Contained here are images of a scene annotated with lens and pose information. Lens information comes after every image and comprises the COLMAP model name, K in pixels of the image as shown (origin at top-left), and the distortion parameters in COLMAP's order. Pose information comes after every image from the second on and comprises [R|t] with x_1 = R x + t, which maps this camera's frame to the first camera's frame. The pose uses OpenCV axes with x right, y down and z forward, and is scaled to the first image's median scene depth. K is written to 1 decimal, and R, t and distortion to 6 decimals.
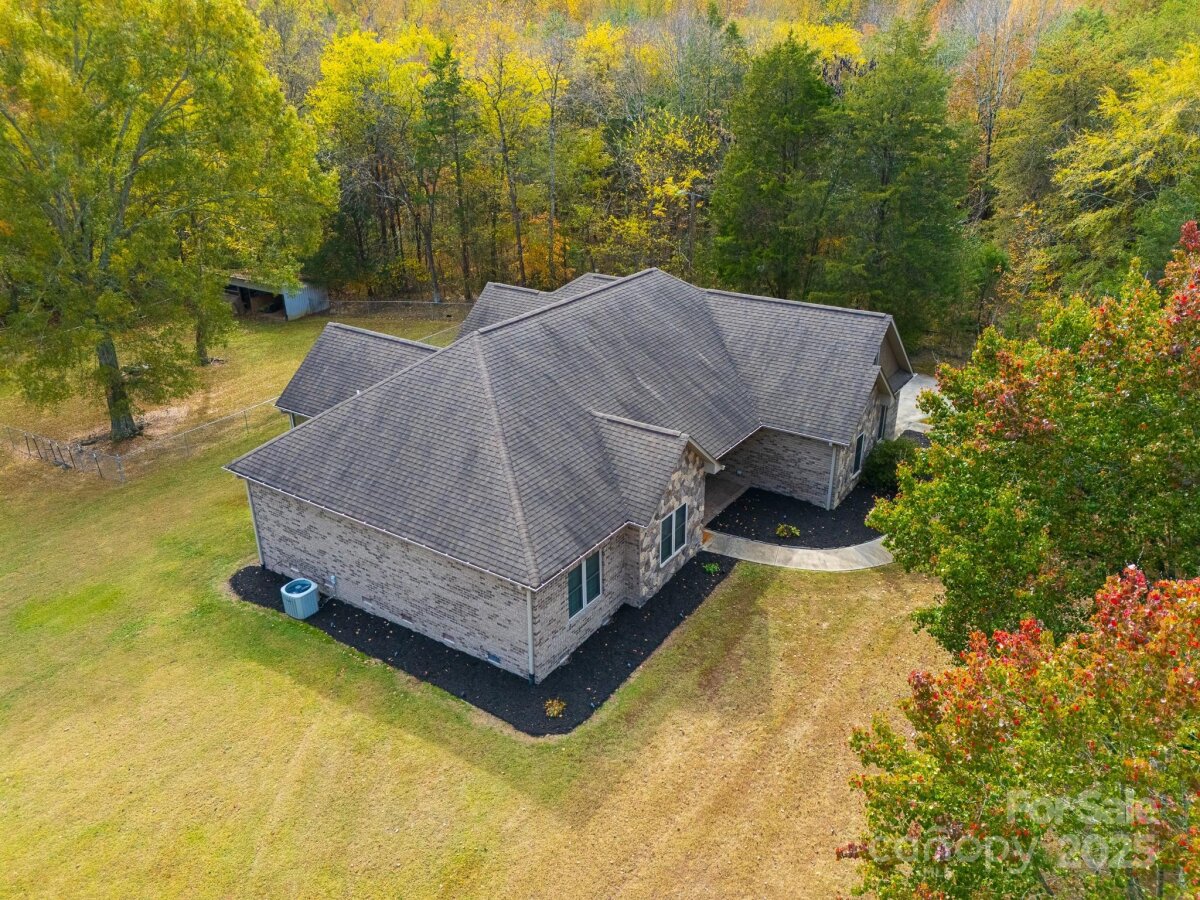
lens RADIAL K [[884.7, 0, 596.2], [0, 884.7, 477.8], [0, 0, 1]] dist [0.054428, -0.005845]
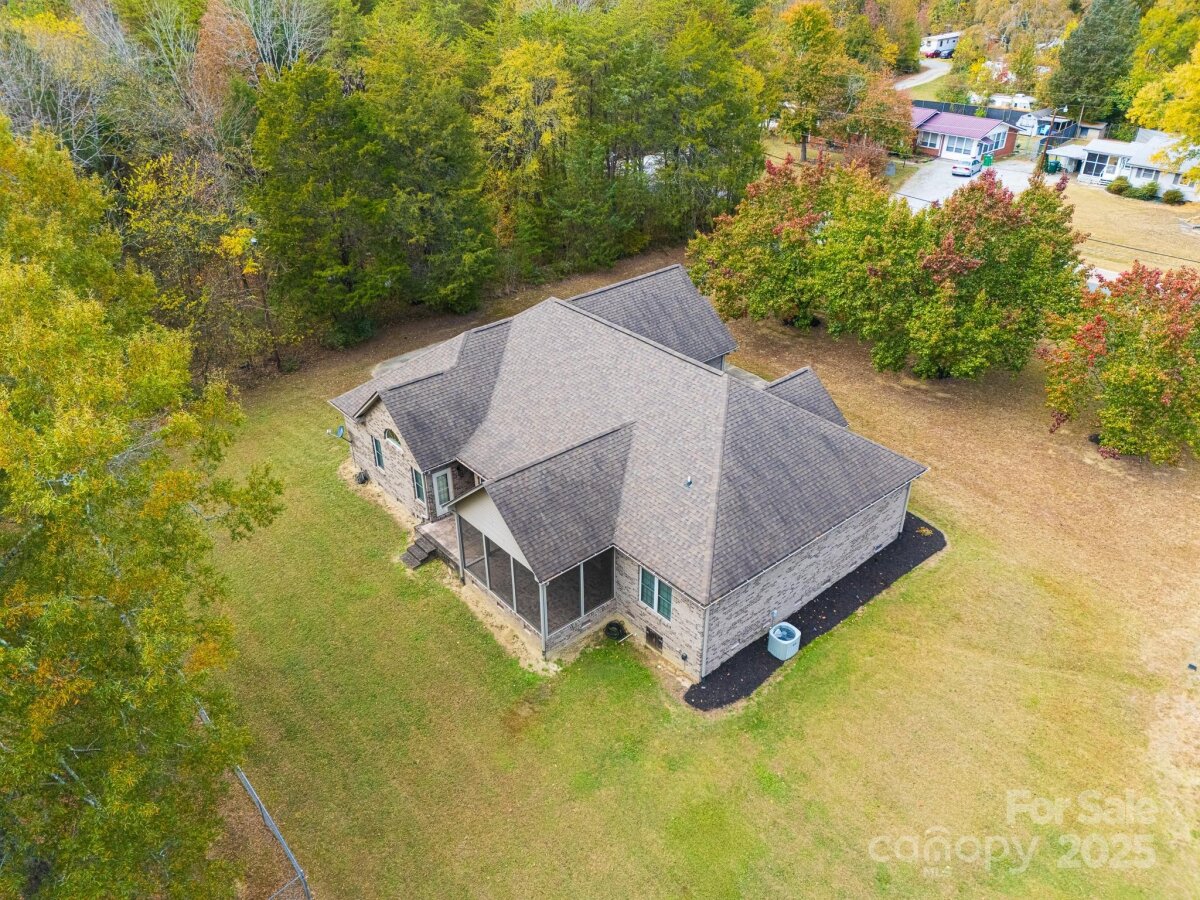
lens RADIAL K [[884.7, 0, 607.0], [0, 884.7, 447.5], [0, 0, 1]] dist [0.054428, -0.005845]
pose [[0.241304, -0.486730, 0.839563, -1.212495], [0.419220, 0.832524, 0.362158, -0.575640], [-0.875229, 0.264572, 0.404939, 0.662653]]
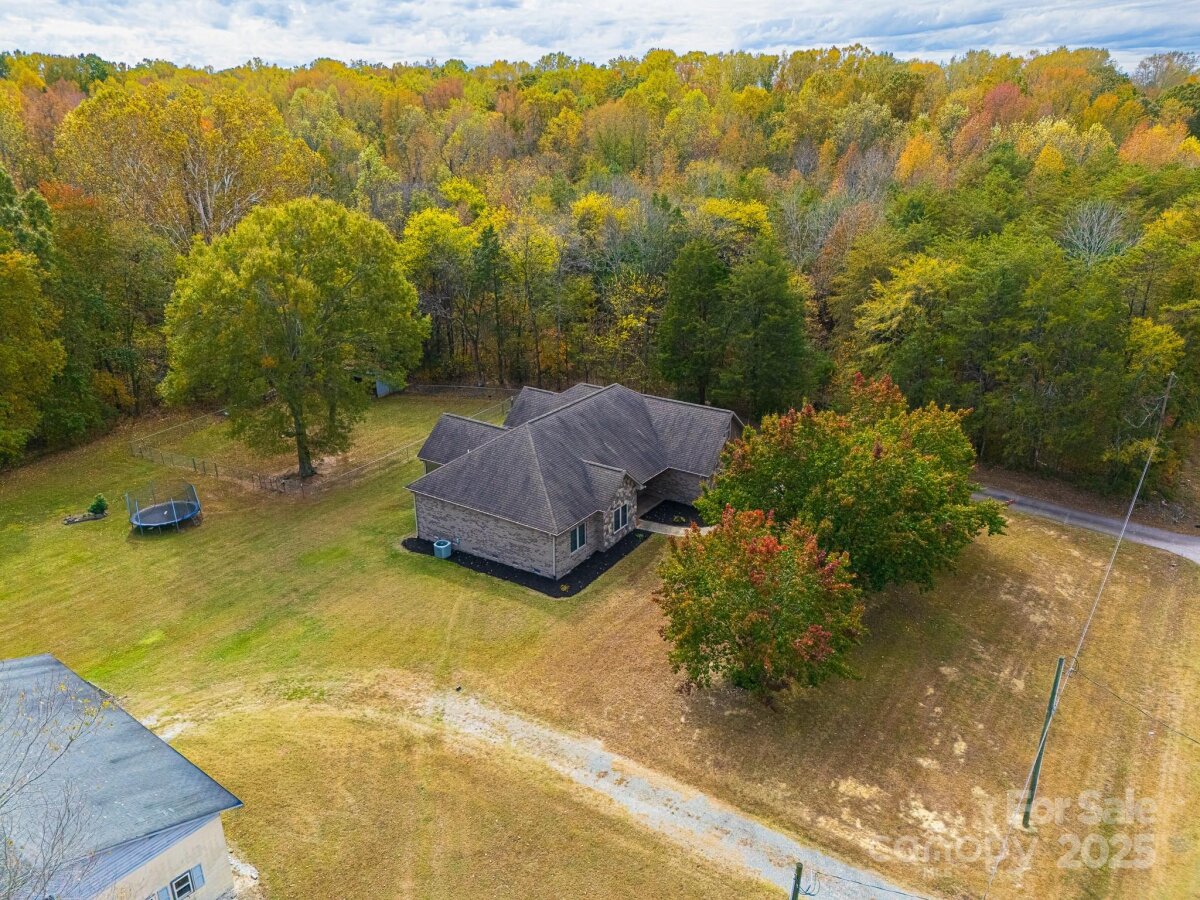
lens RADIAL K [[884.7, 0, 600.1], [0, 884.7, 441.8], [0, 0, 1]] dist [0.054428, -0.005845]
pose [[0.999954, 0.001778, 0.009378, 0.018755], [-0.000889, 0.995582, -0.093889, 0.078882], [-0.009504, 0.093876, 0.995539, -1.090807]]
